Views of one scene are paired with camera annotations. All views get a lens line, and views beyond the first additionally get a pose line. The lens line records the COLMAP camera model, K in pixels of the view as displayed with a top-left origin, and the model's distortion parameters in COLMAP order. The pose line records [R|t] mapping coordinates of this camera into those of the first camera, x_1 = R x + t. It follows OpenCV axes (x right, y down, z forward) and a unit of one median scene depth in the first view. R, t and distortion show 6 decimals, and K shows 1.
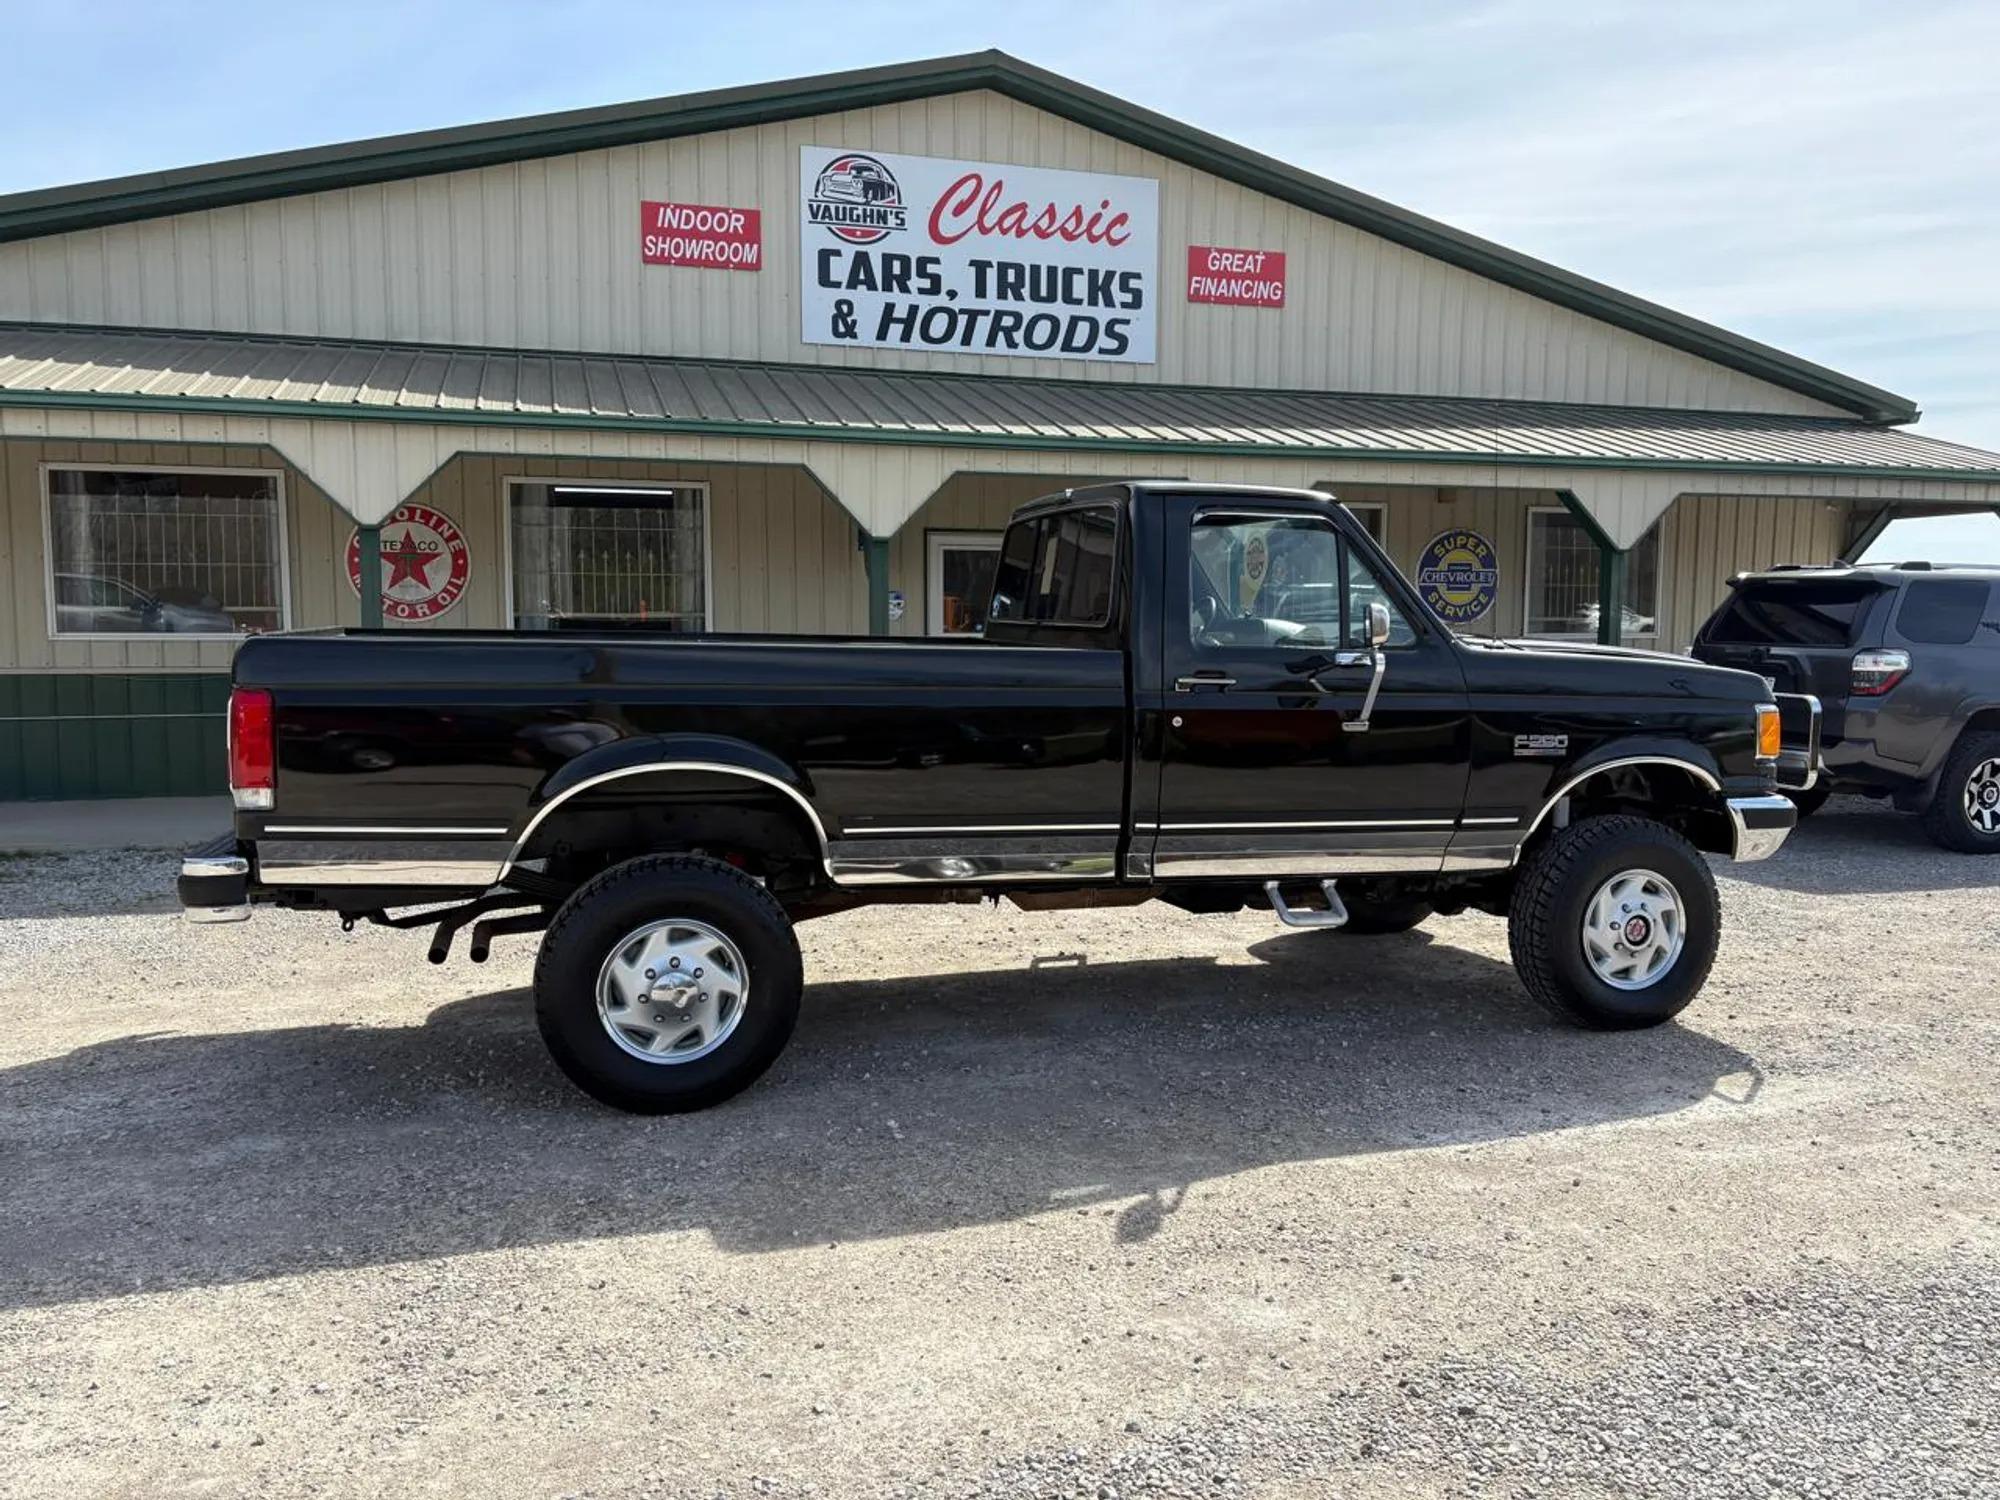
lens RADIAL K [[1504.9, 0, 1021.5], [0, 1504.9, 742.1], [0, 0, 1]] dist [0.055668, -0.056077]
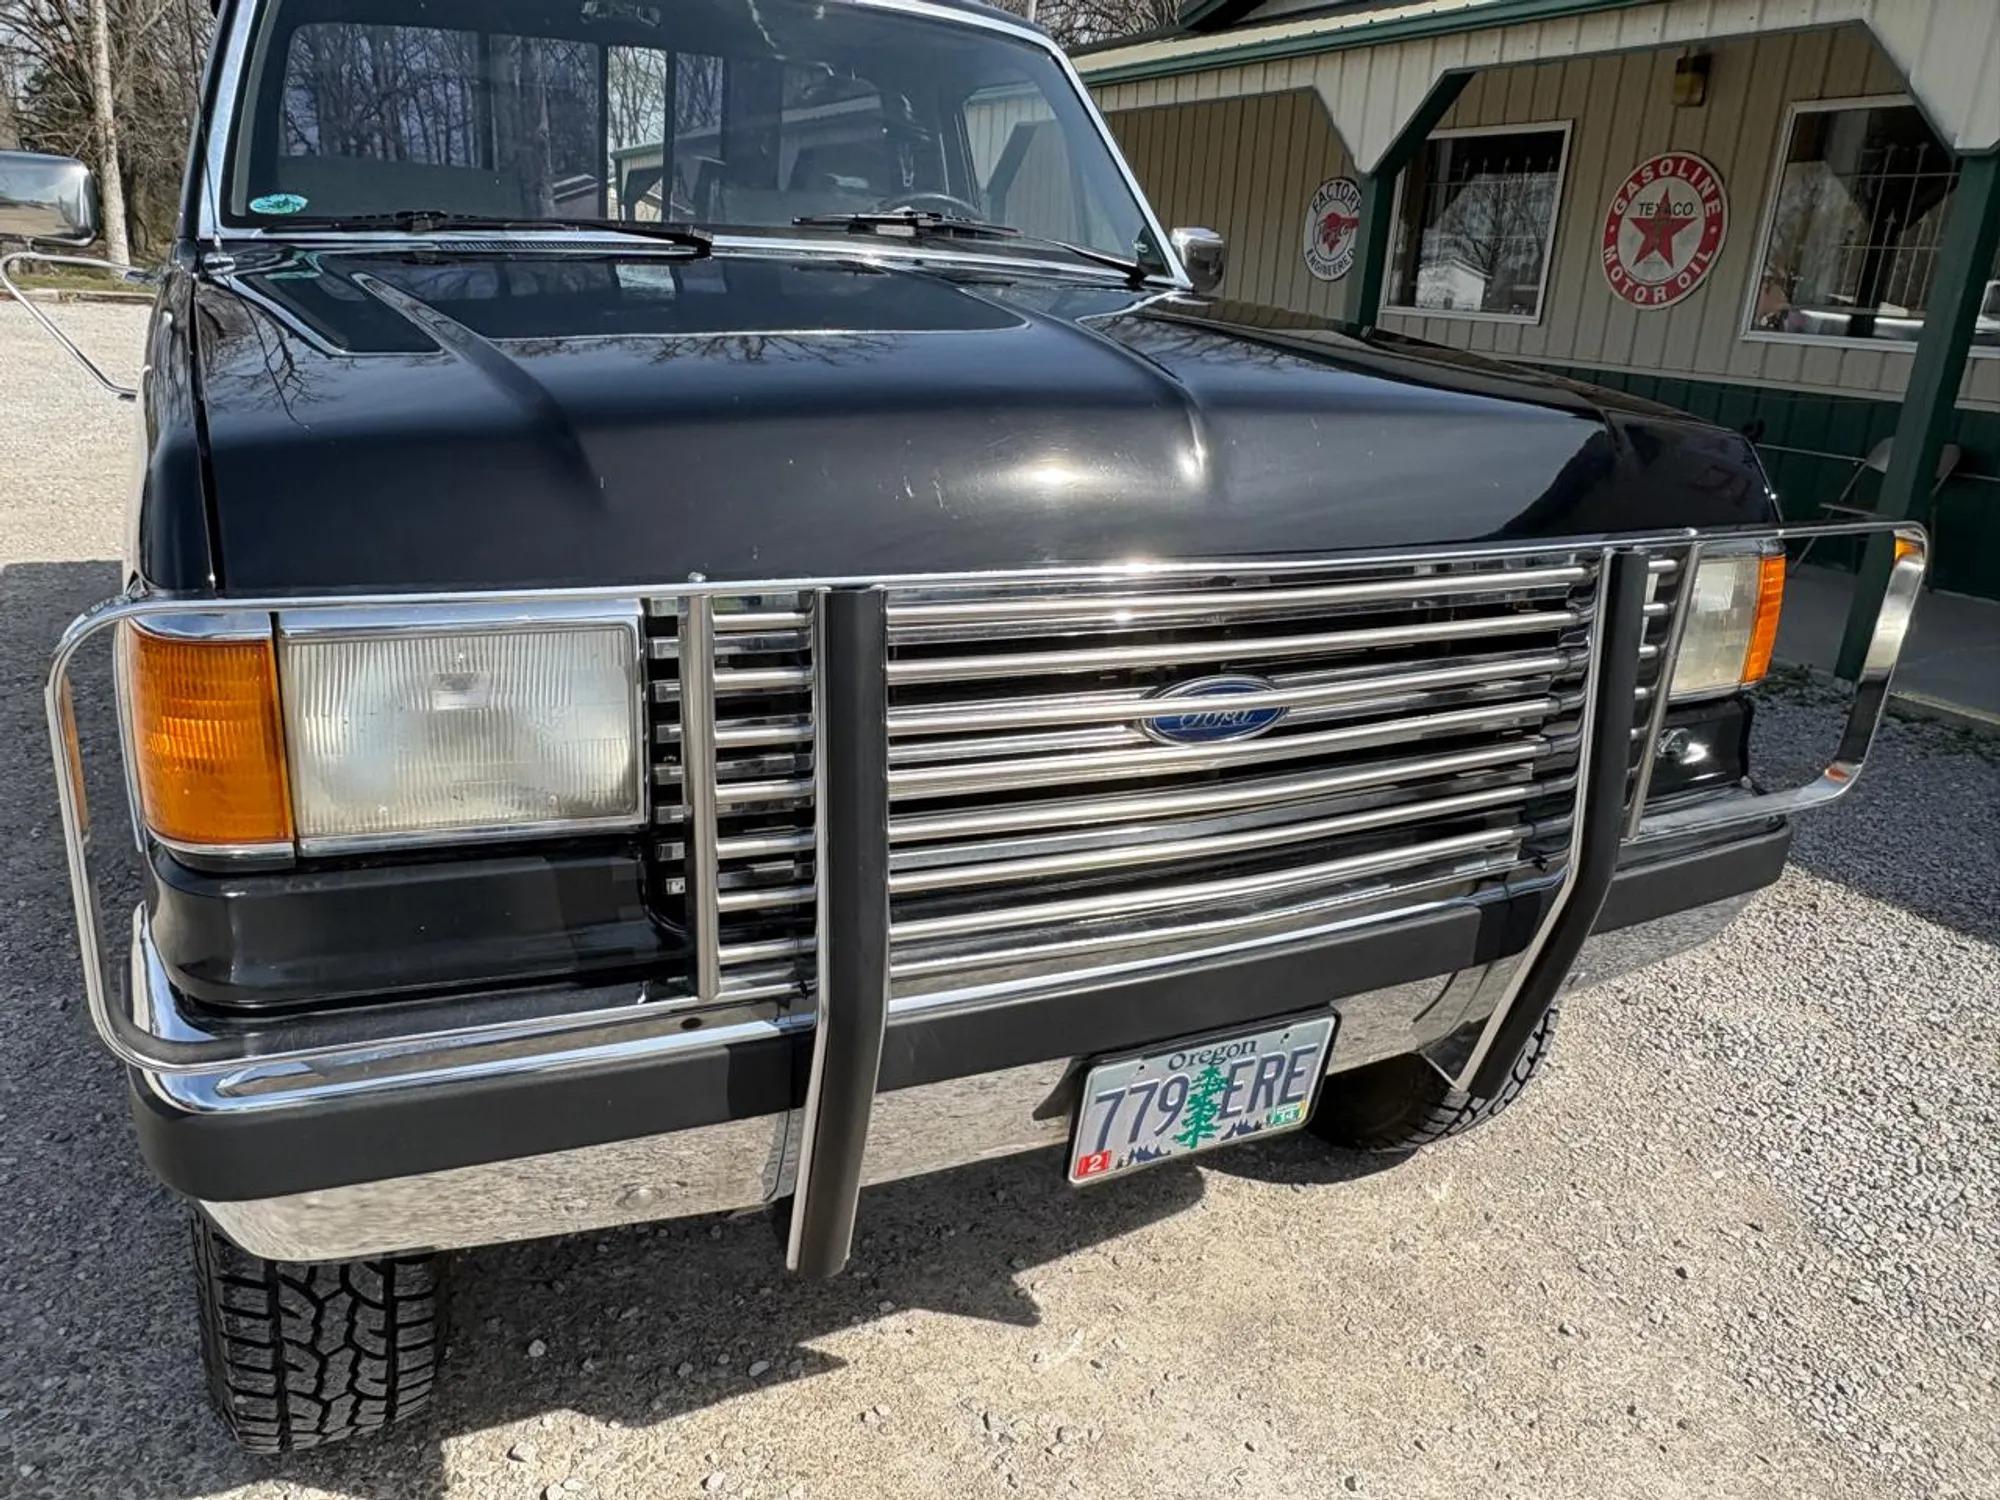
lens RADIAL K [[1476.2, 0, 979.1], [0, 1476.2, 749.5], [0, 0, 1]] dist [-0.003976, 0.004489]
pose [[0.155436, 0.313853, -0.936662, 0.344892], [-0.139852, 0.945628, 0.293649, -0.038884], [0.977896, 0.085350, 0.190877, 0.524854]]
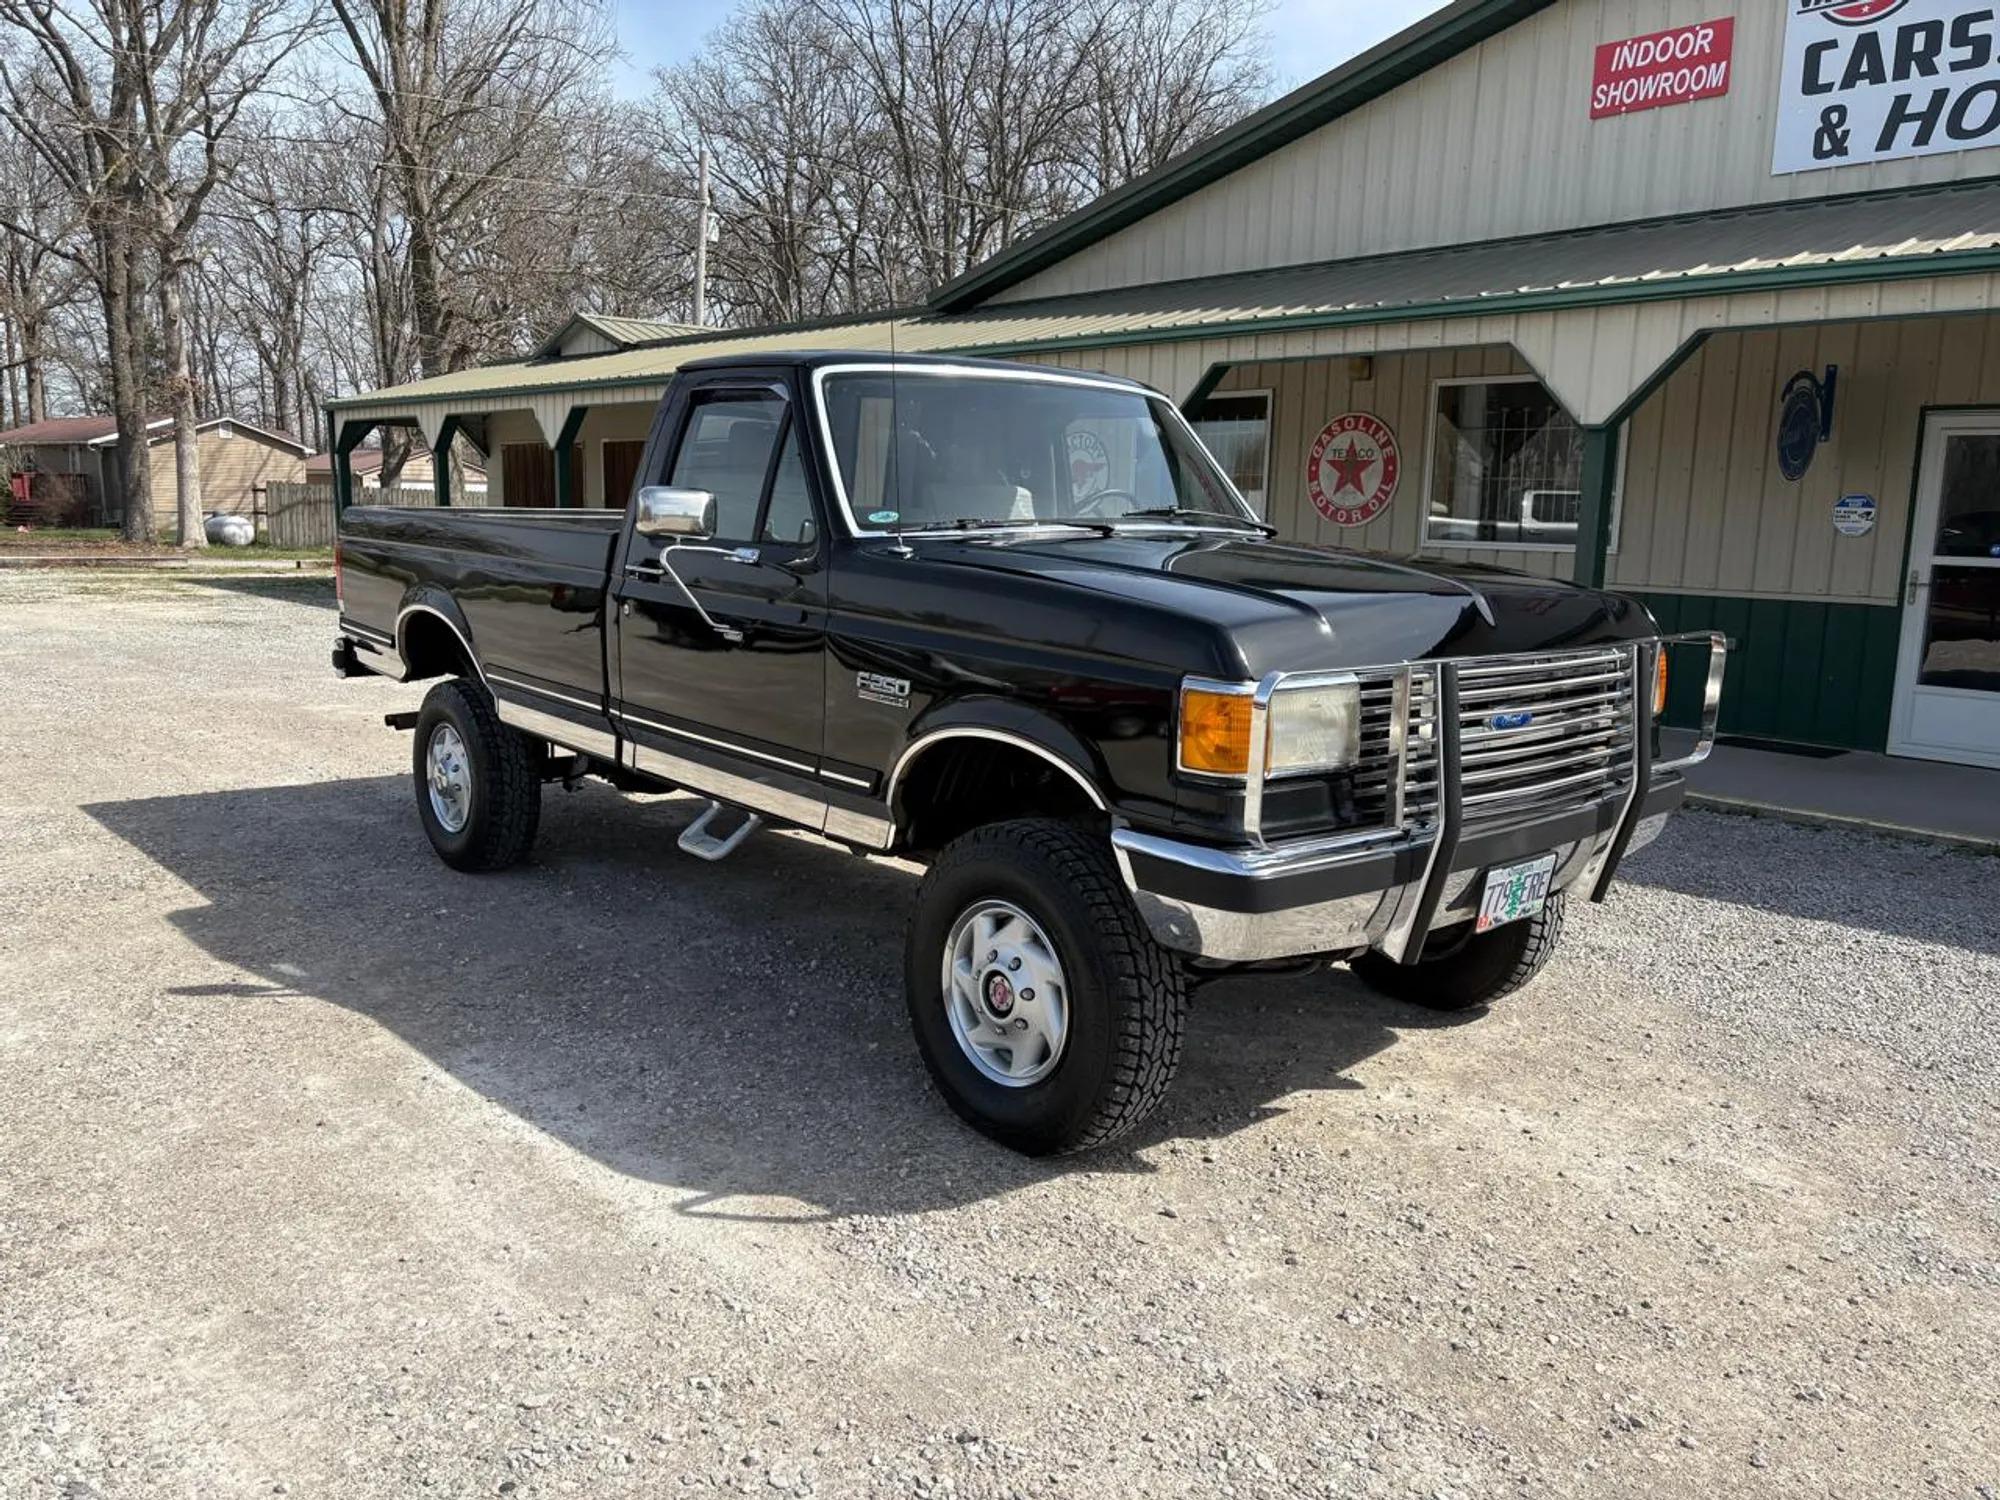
lens RADIAL K [[1508.2, 0, 1011.9], [0, 1508.2, 749.1], [0, 0, 1]] dist [0.046260, -0.049298]
pose [[0.417983, 0.152012, -0.895646, 0.464341], [-0.102987, 0.987474, 0.119535, -0.028142], [0.902598, 0.042276, 0.428403, 0.344137]]
